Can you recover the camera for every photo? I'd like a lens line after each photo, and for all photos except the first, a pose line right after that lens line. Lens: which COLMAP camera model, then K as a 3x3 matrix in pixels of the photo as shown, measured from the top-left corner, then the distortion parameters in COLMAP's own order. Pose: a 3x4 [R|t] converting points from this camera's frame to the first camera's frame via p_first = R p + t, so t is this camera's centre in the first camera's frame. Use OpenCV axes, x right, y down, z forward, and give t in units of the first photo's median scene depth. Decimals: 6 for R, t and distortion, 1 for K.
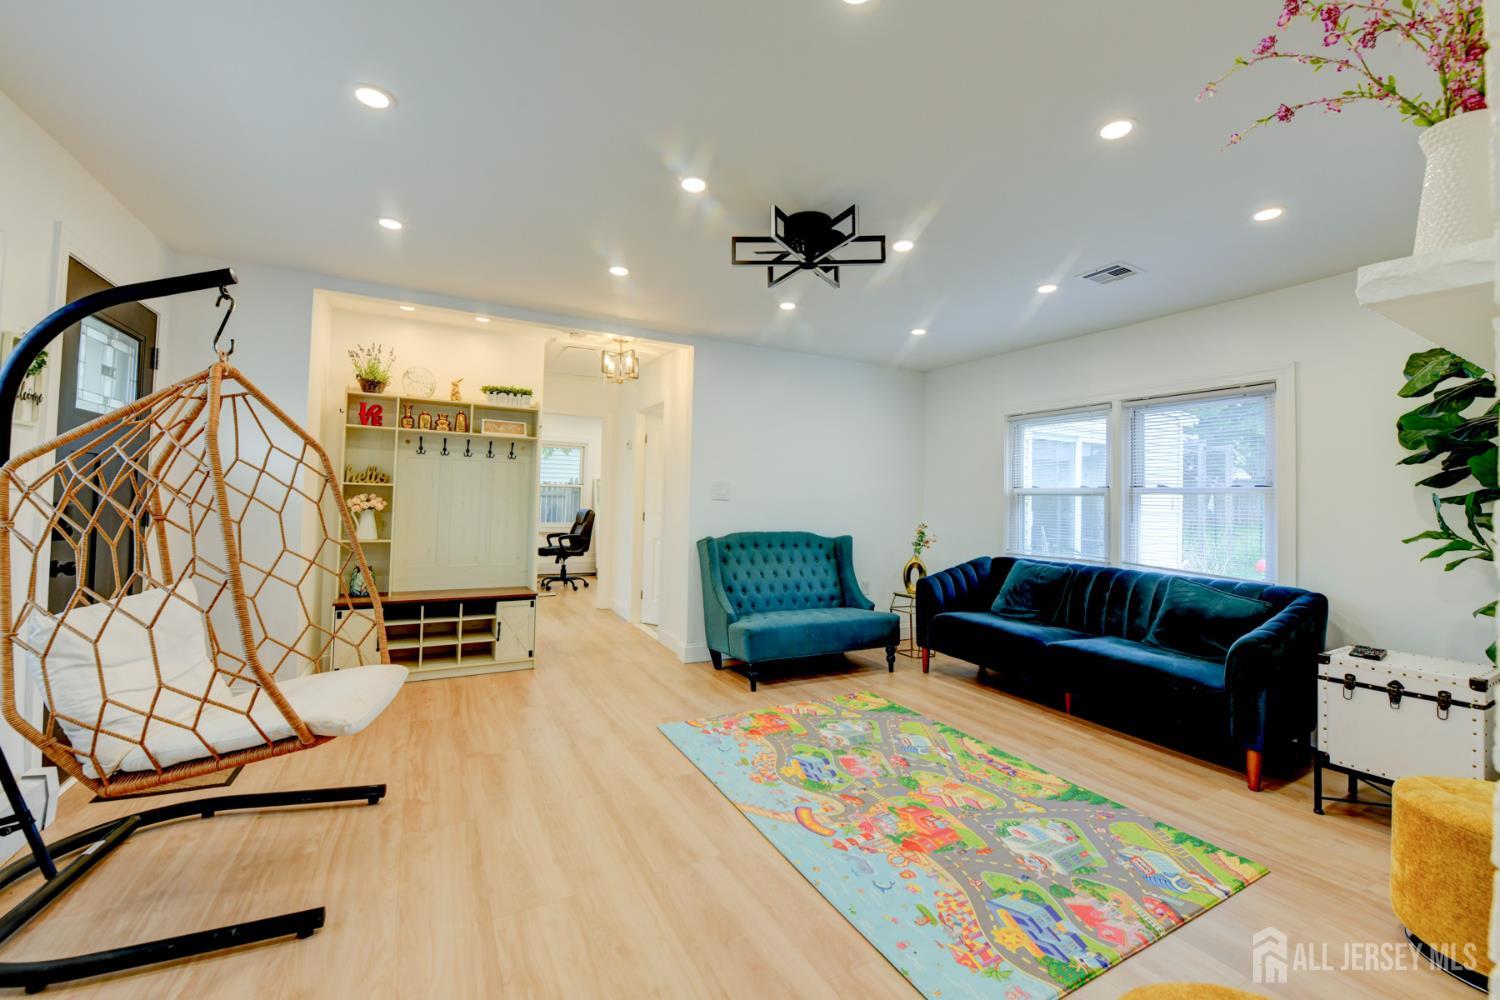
lens RADIAL K [[617.1, 0, 750.0], [0, 617.1, 500.0], [0, 0, 1]] dist [-0.018218, -0.000614]
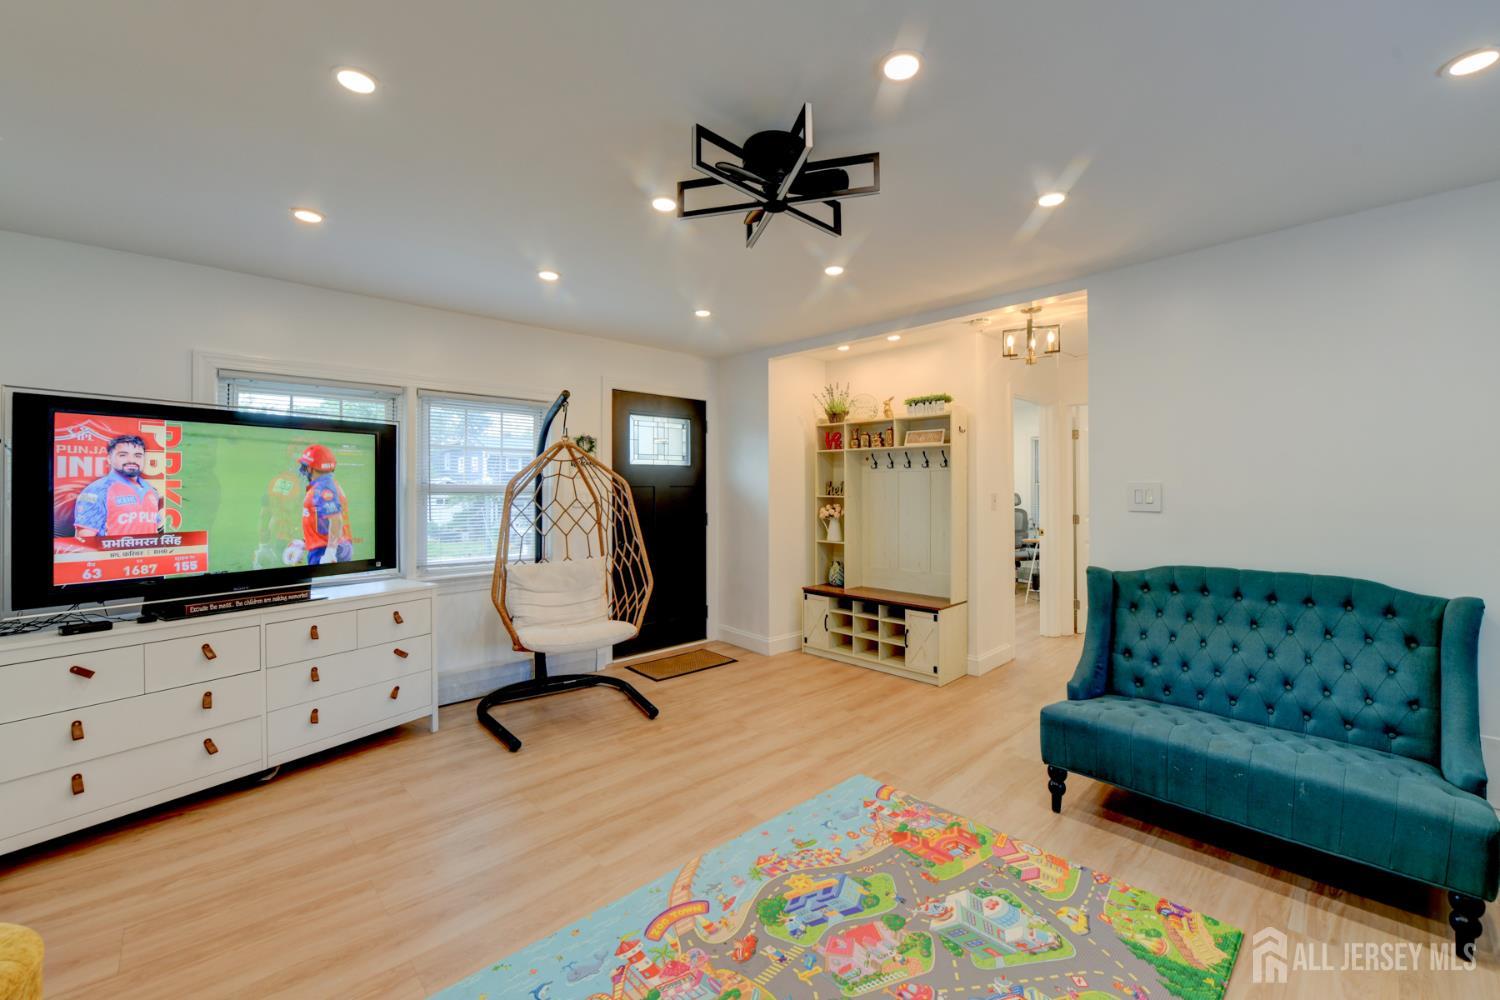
lens RADIAL K [[605.2, 0, 750.0], [0, 605.2, 500.0], [0, 0, 1]] dist [-0.018233, -0.000239]
pose [[0.252305, -0.002868, -0.967644, 0.746653], [0.011085, 0.999939, -0.000074, -0.028049], [0.967584, -0.010708, 0.252321, 0.742530]]
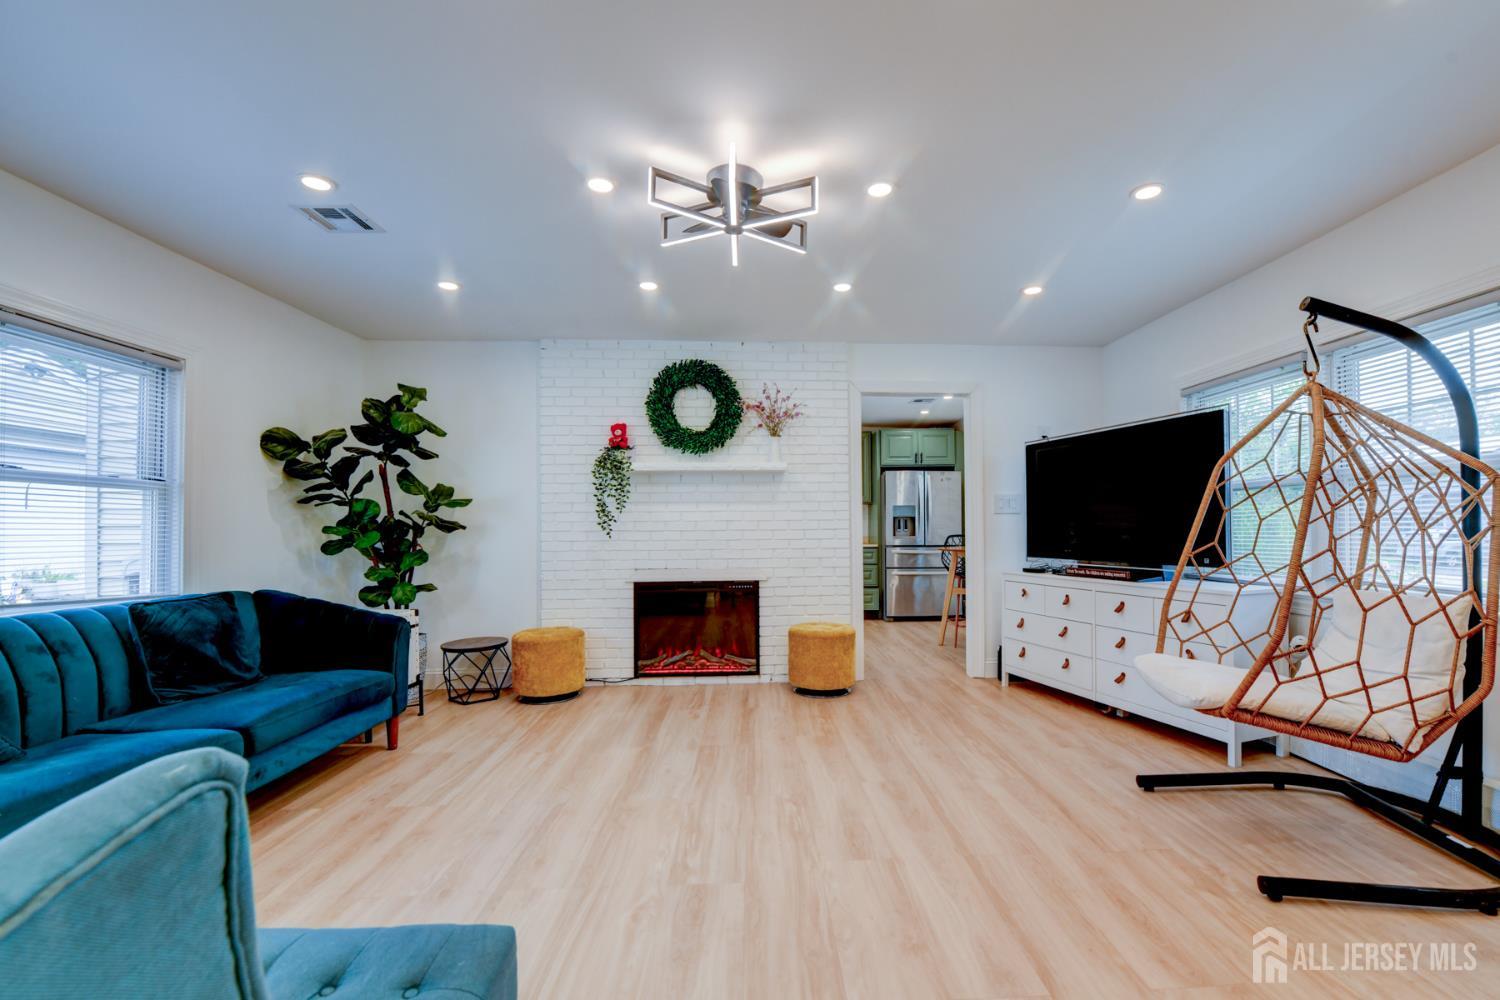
lens RADIAL K [[601.8, 0, 779.3], [0, 601.8, 516.2], [0, 0, 1]] dist [-0.019319, -0.000662]
pose [[-0.903481, -0.006489, 0.428579, -0.318269], [-0.012957, 0.999842, -0.012177, 0.031619], [-0.428432, -0.016555, -0.903422, 1.656338]]
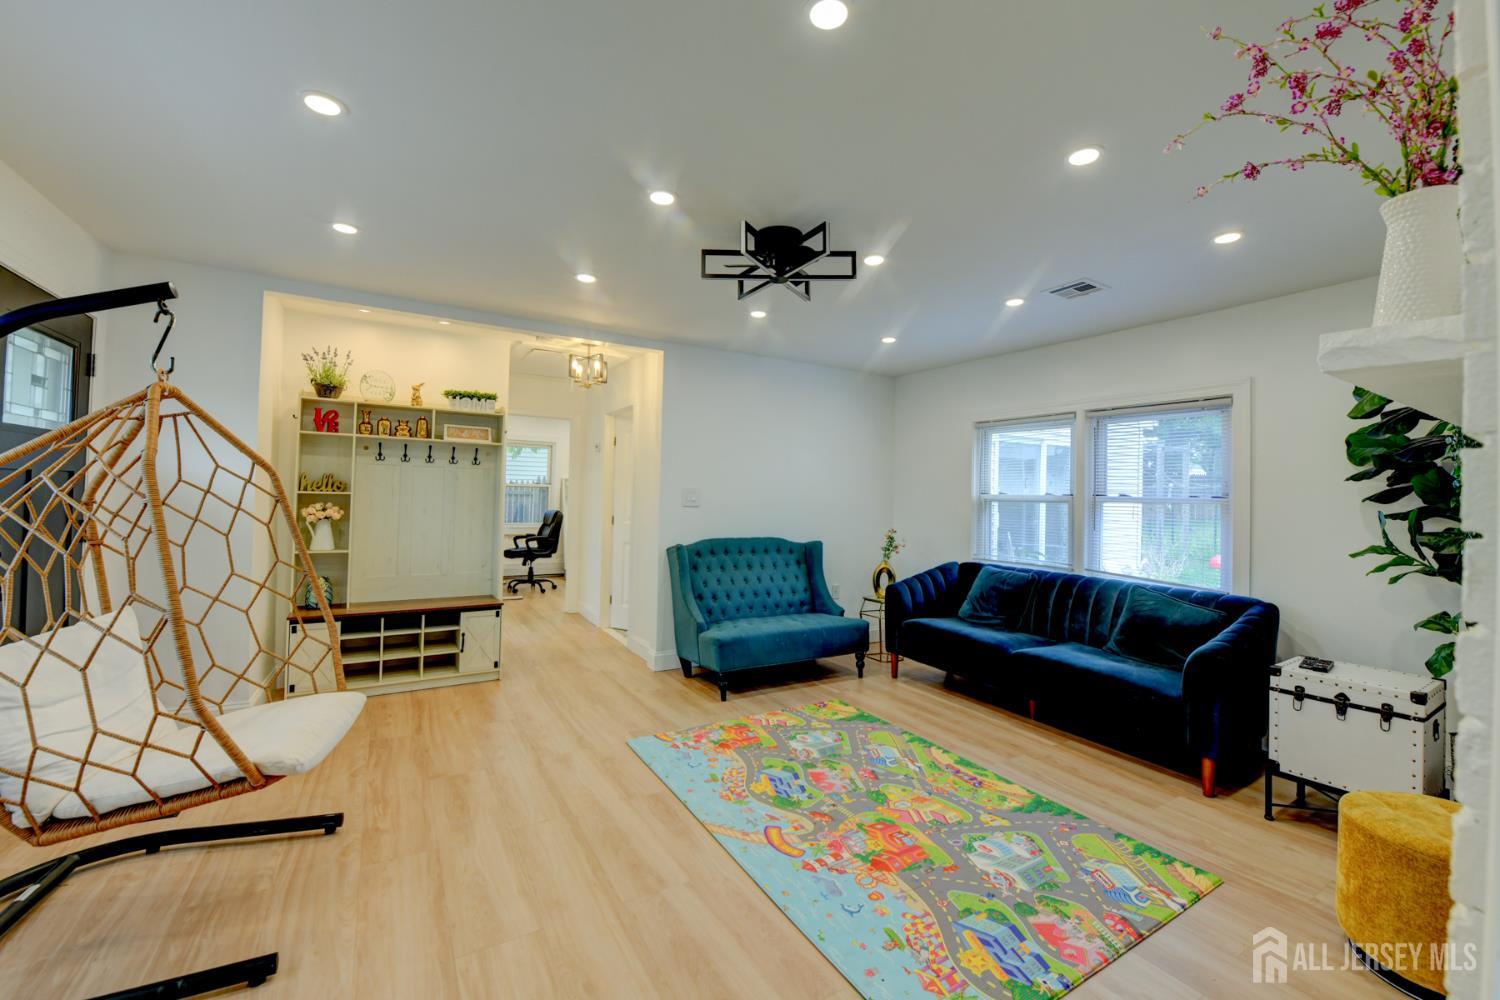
lens RADIAL K [[617.1, 0, 750.0], [0, 617.1, 500.0], [0, 0, 1]] dist [-0.018218, -0.000614]
pose [[0.998898, 0.000737, 0.046935, 0.002085], [-0.001279, 0.999933, 0.011512, -0.036275], [-0.046923, -0.011560, 0.998832, 0.008515]]
